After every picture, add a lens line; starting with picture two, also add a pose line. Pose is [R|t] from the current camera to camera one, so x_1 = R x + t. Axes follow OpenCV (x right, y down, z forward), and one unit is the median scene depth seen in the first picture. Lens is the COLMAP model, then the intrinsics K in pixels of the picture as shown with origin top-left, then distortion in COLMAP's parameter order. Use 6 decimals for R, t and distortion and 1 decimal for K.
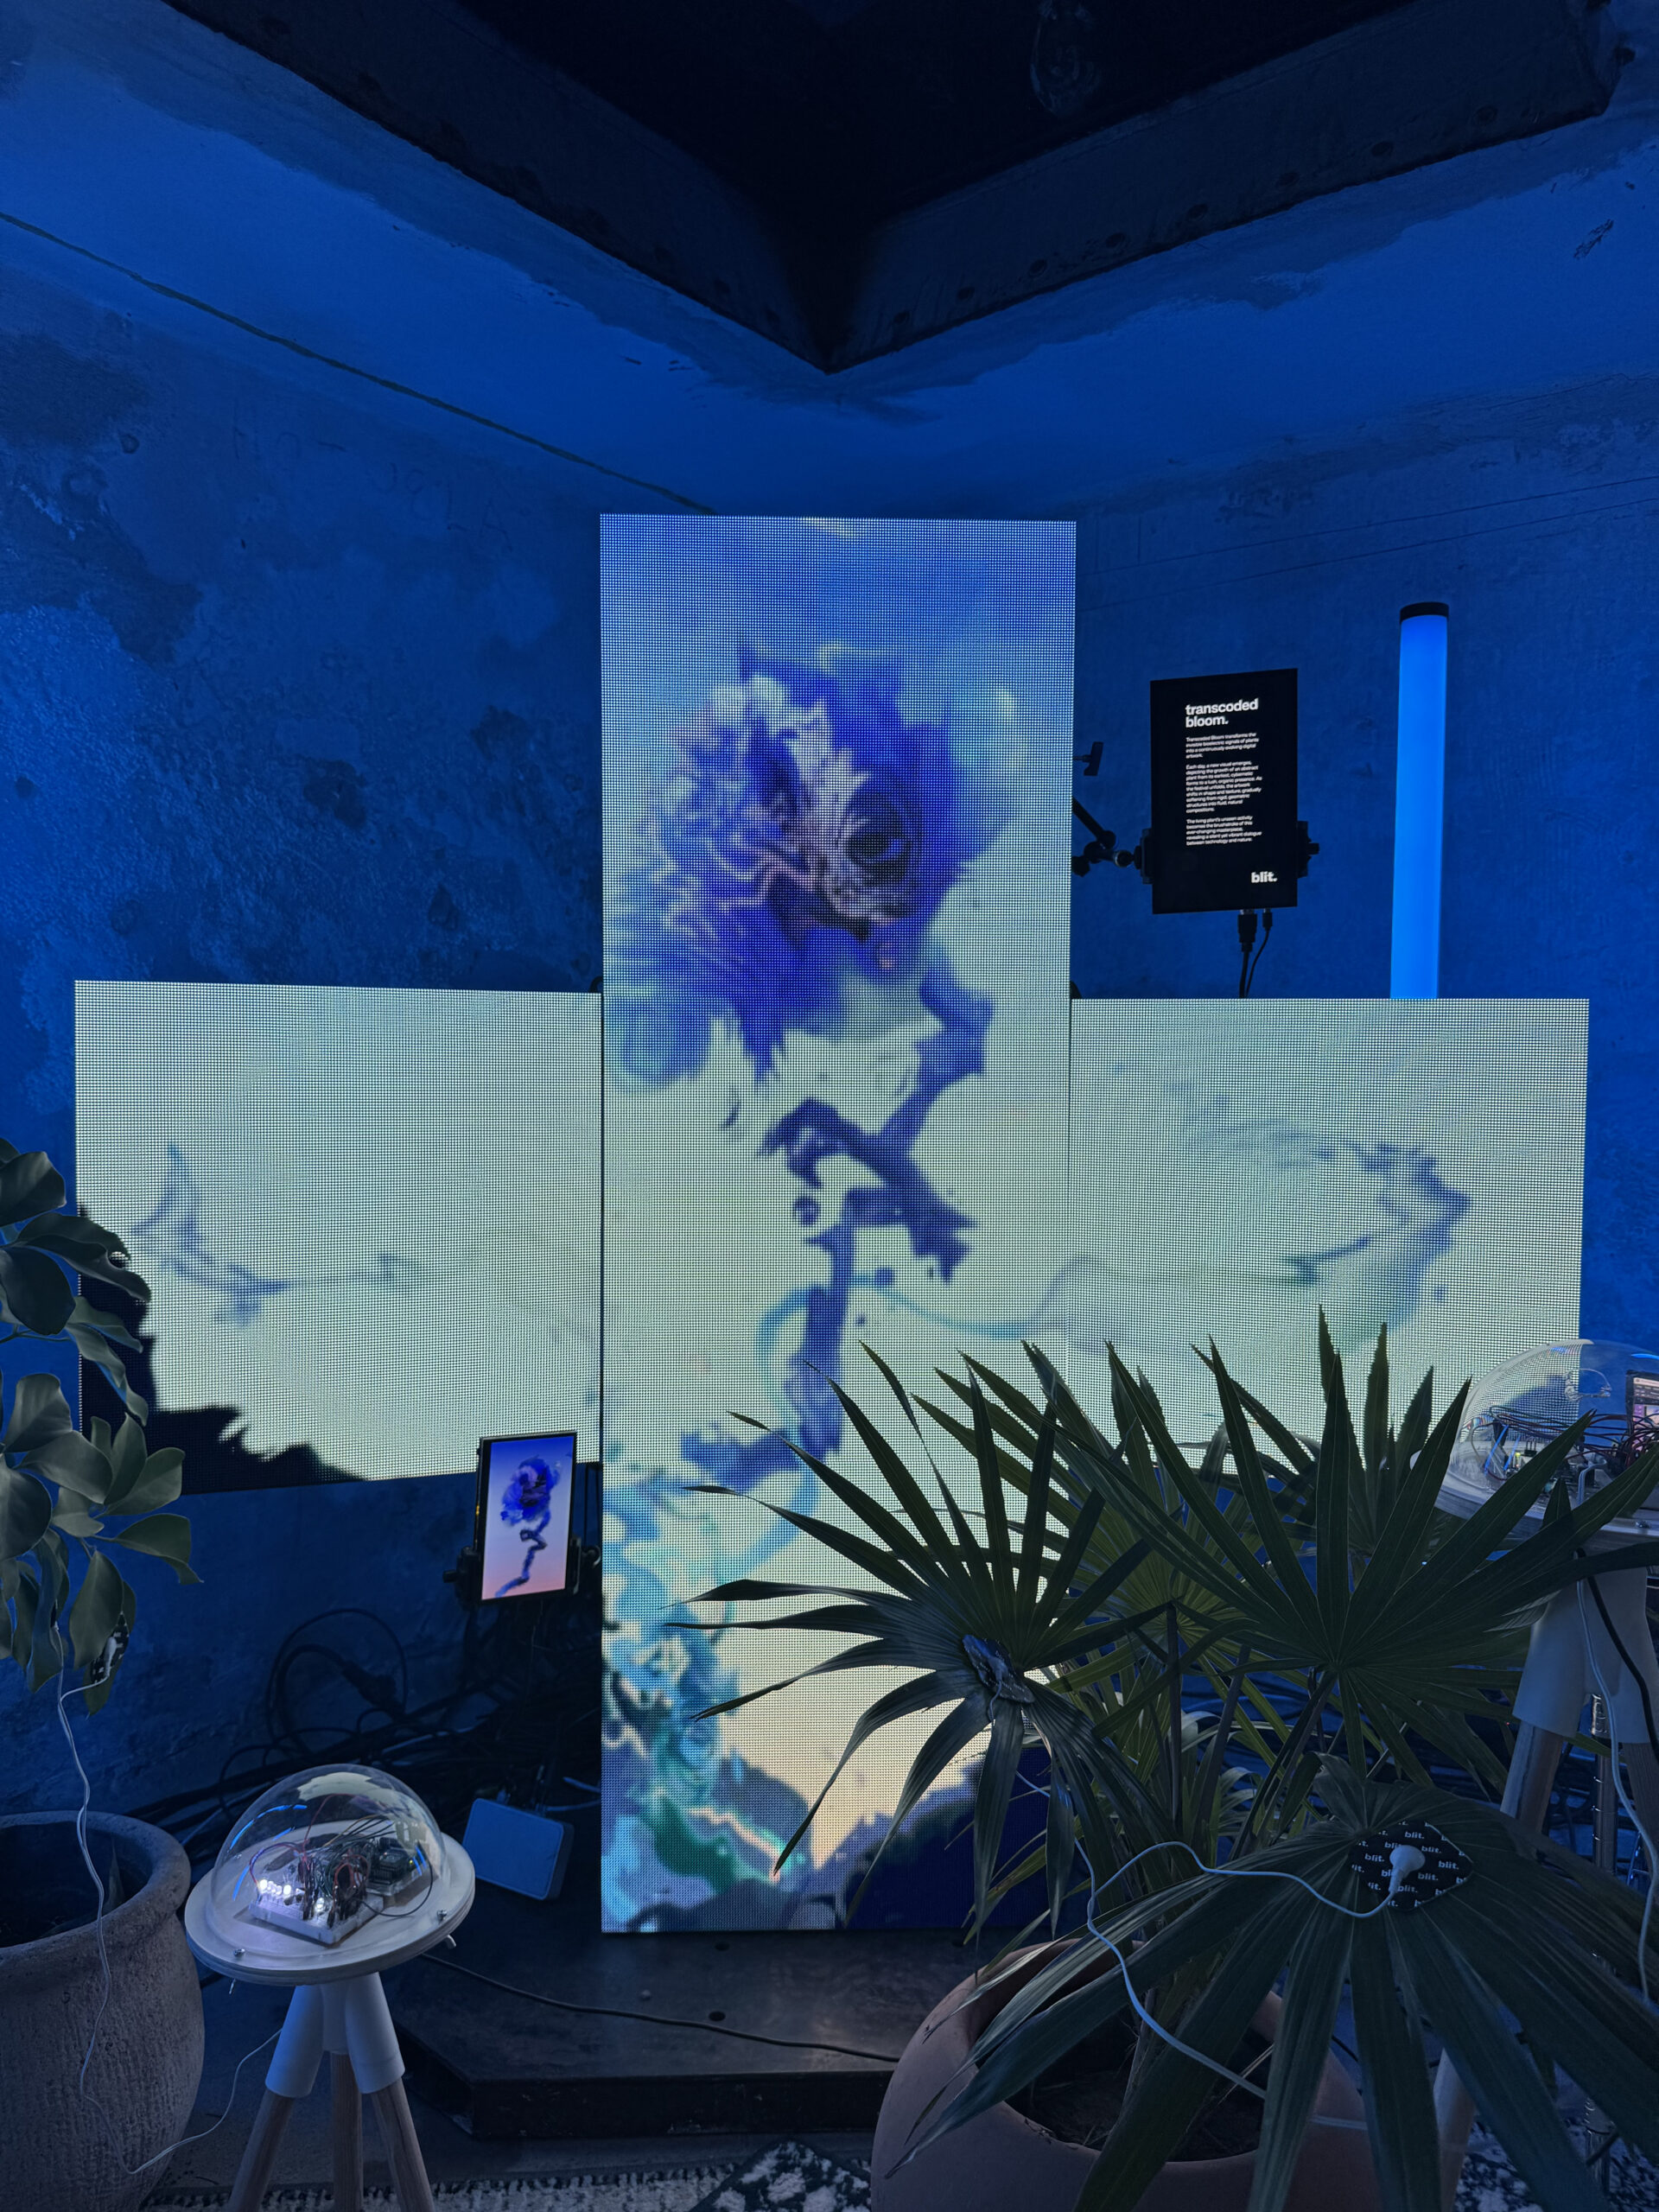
lens RADIAL K [[1564.0, 0, 829.5], [0, 1564.0, 1106.0], [0, 0, 1]] dist [0.062672, -0.074678]
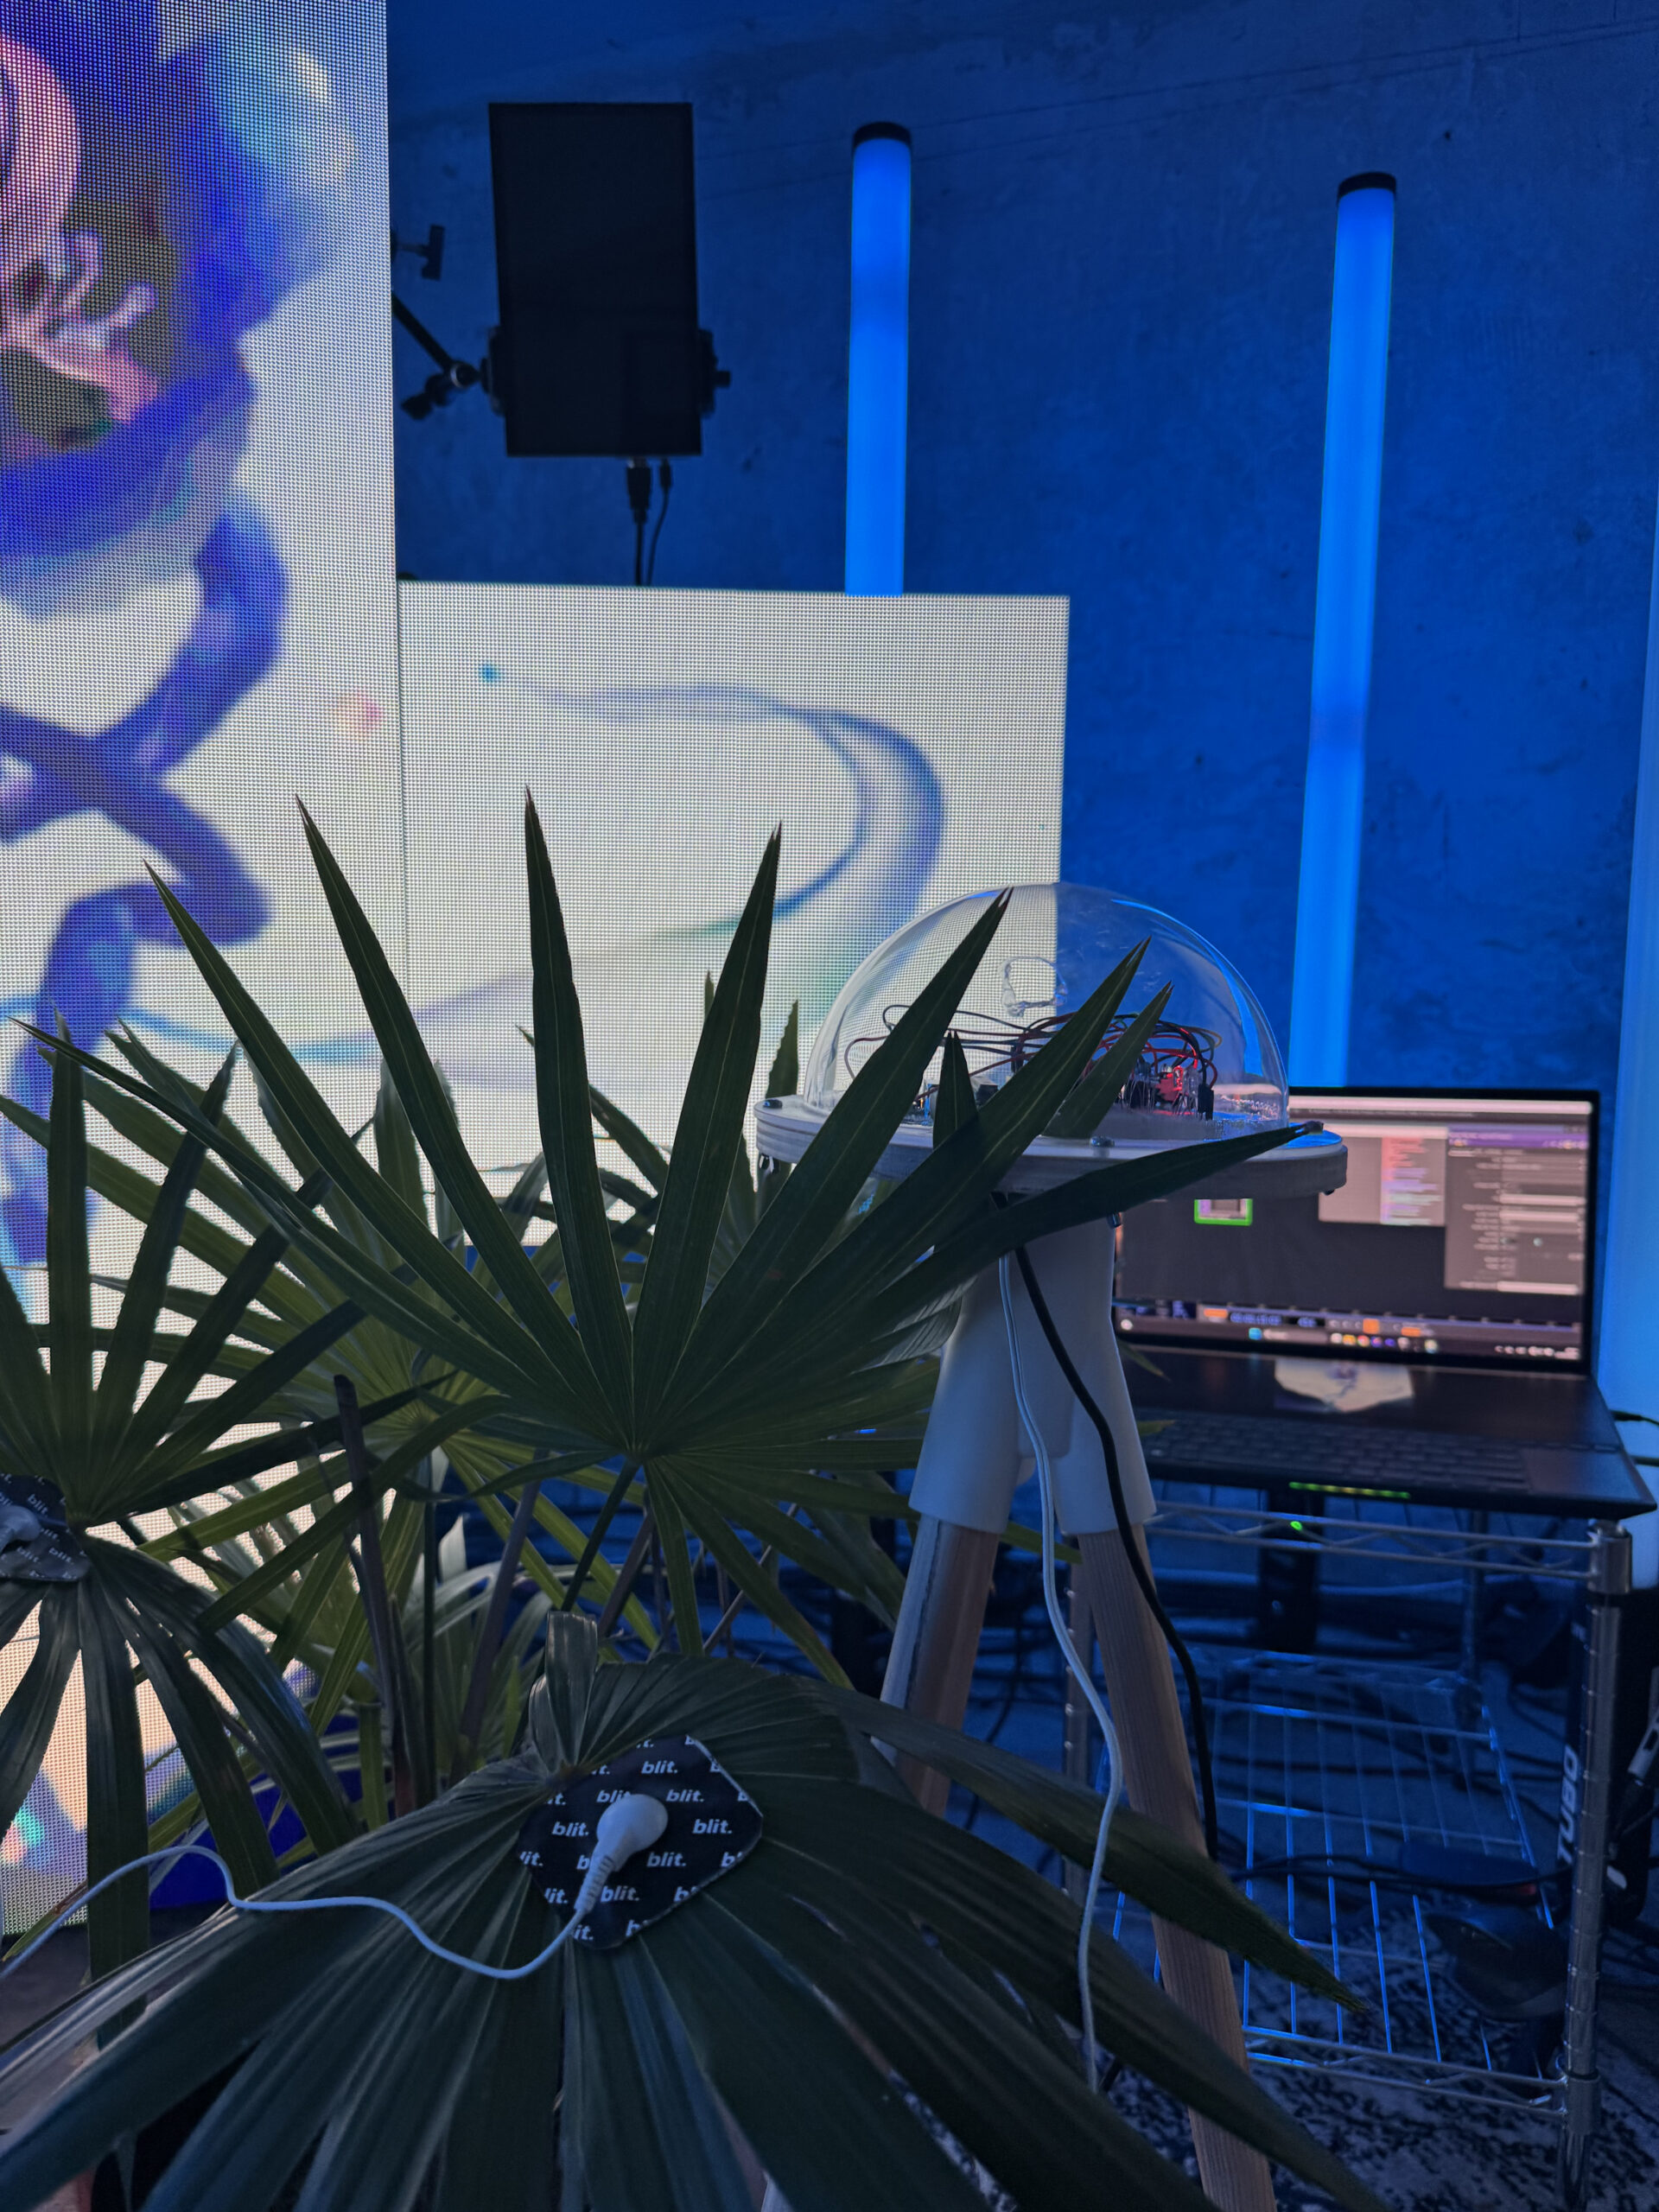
lens RADIAL K [[1615.7, 0, 829.5], [0, 1615.7, 1106.0], [0, 0, 1]] dist [0.053132, -0.095404]
pose [[0.958856, -0.030861, 0.282211, 0.216353], [0.005187, 0.995813, 0.091271, 0.163997], [-0.283846, -0.086052, 0.955001, 0.403276]]
